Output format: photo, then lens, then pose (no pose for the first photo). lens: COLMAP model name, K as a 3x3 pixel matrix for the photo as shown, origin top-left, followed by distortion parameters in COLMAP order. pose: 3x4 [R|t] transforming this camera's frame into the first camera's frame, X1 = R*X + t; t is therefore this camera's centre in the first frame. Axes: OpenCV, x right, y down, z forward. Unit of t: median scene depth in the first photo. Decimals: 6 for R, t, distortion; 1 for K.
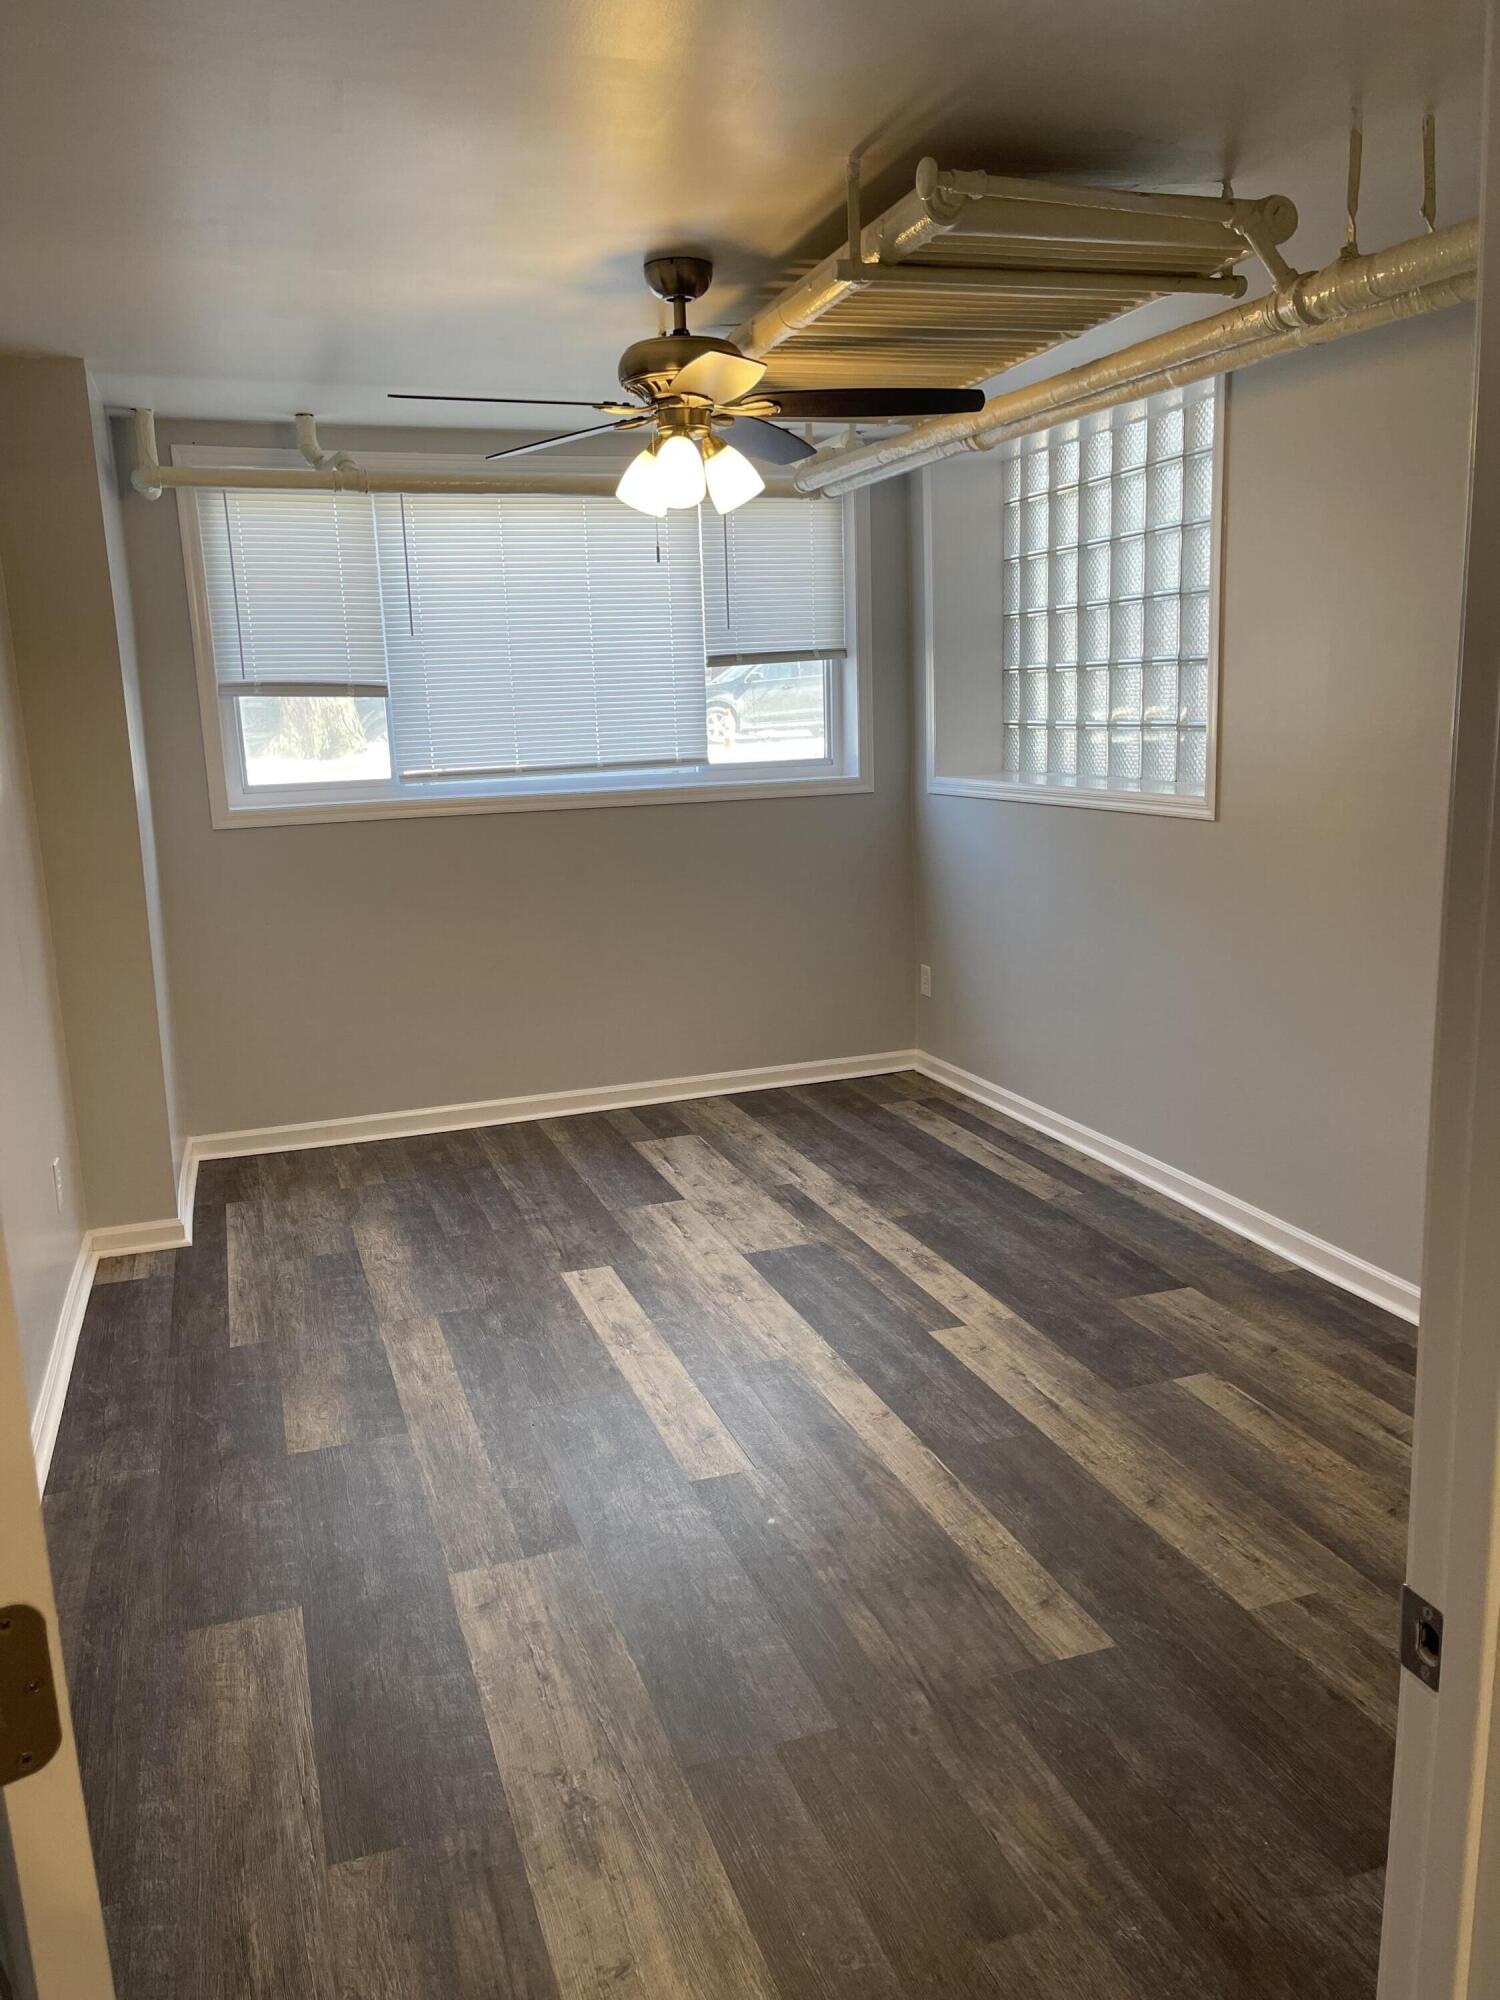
lens RADIAL K [[1547.0, 0, 750.0], [0, 1547.0, 1000.0], [0, 0, 1]] dist [0.002923, 0.000659]
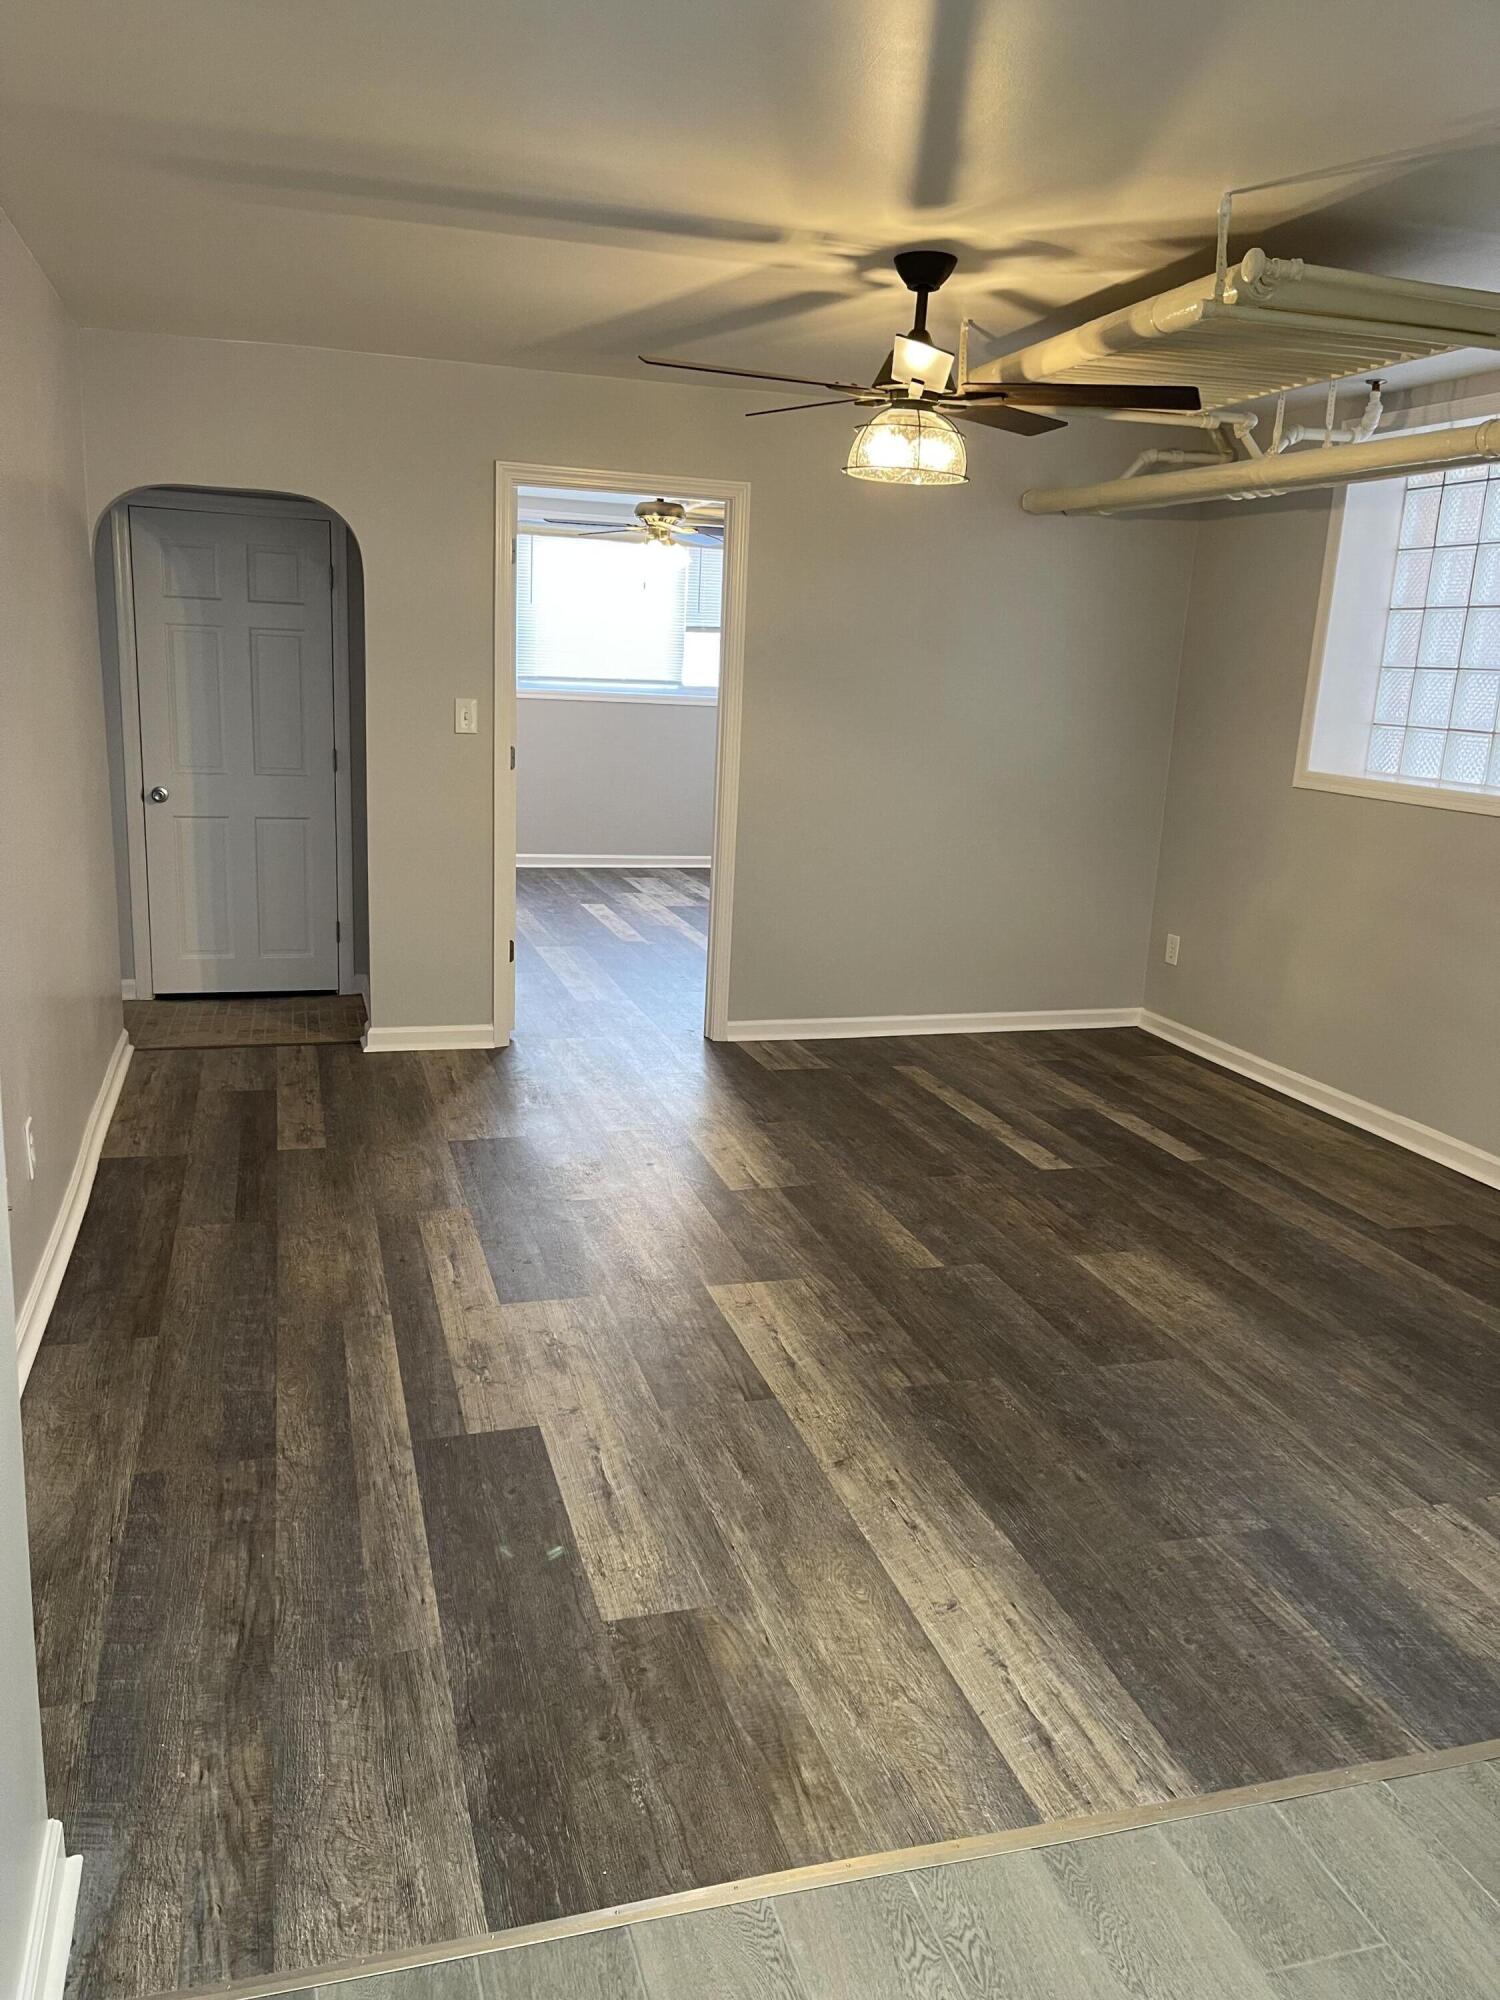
lens RADIAL K [[1496.3, 0, 750.0], [0, 1496.3, 1000.0], [0, 0, 1]] dist [0.065573, 0.000643]
pose [[0.995293, 0.095804, -0.014595, 0.124894], [-0.095433, 0.995139, 0.024328, 0.185164], [0.016855, -0.022821, 0.999597, -0.868624]]
